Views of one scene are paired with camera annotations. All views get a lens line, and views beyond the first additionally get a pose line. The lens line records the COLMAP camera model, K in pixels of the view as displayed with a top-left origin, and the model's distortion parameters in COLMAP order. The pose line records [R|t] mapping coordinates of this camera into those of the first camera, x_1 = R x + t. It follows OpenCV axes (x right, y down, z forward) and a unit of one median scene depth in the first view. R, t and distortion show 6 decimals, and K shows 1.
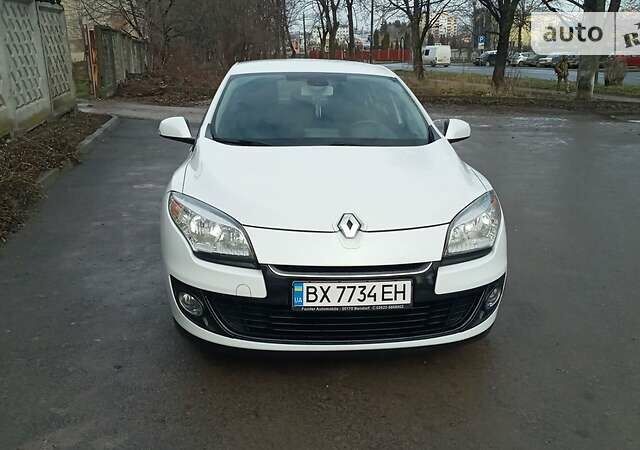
lens RADIAL K [[619.2, 0, 317.5], [0, 619.2, 223.4], [0, 0, 1]] dist [0.068392, 0.000000]
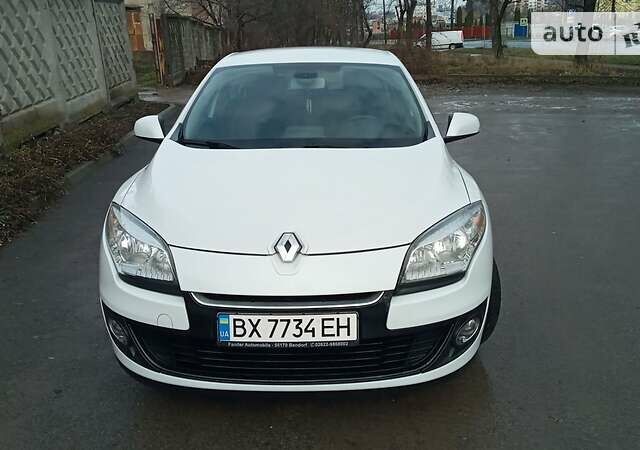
lens RADIAL K [[619.2, 0, 321.3], [0, 619.2, 223.2], [0, 0, 1]] dist [0.068392, 0.000000]
pose [[0.992573, 0.007552, -0.121418, 0.152451], [-0.004189, 0.999601, 0.027928, -0.040962], [0.121580, -0.027212, 0.992209, 0.115104]]
